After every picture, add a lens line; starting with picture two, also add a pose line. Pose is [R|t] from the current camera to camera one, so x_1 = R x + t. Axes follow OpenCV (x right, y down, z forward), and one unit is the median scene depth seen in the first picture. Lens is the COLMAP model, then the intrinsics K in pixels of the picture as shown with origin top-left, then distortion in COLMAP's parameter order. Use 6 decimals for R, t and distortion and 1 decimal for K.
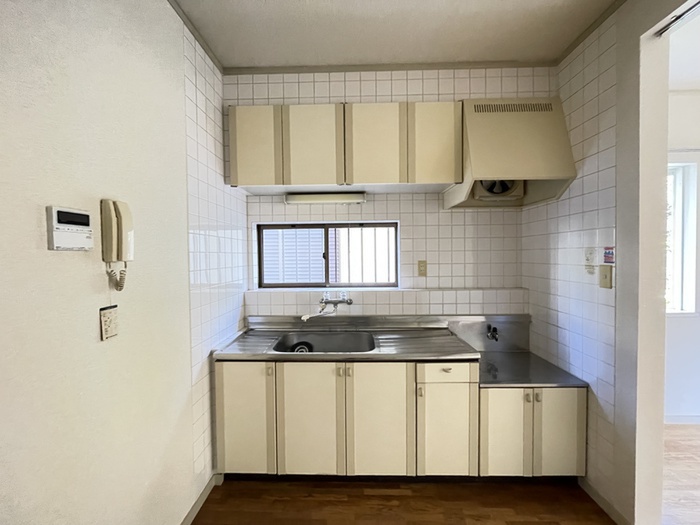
lens RADIAL K [[282.8, 0, 345.9], [0, 282.8, 259.5], [0, 0, 1]] dist [-0.003421, -0.000044]
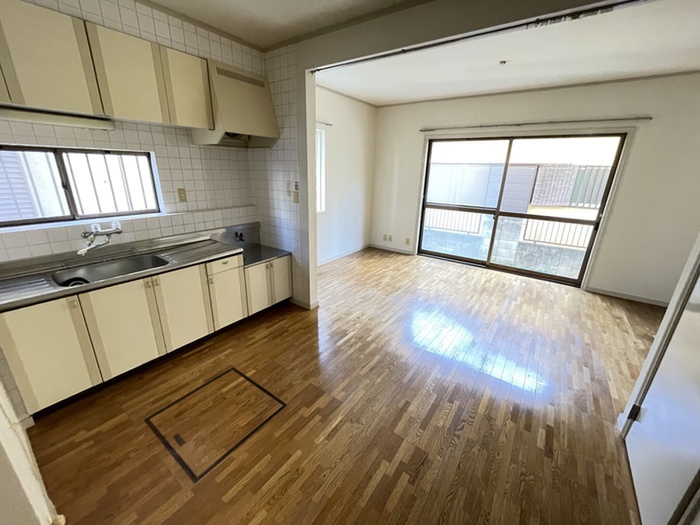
lens RADIAL K [[282.8, 0, 349.5], [0, 282.8, 261.8], [0, 0, 1]] dist [-0.003421, -0.000044]
pose [[0.561883, -0.235587, 0.792960, -0.458241], [-0.012722, 0.956014, 0.293045, -0.076271], [-0.827119, -0.174745, 0.534171, -0.377122]]
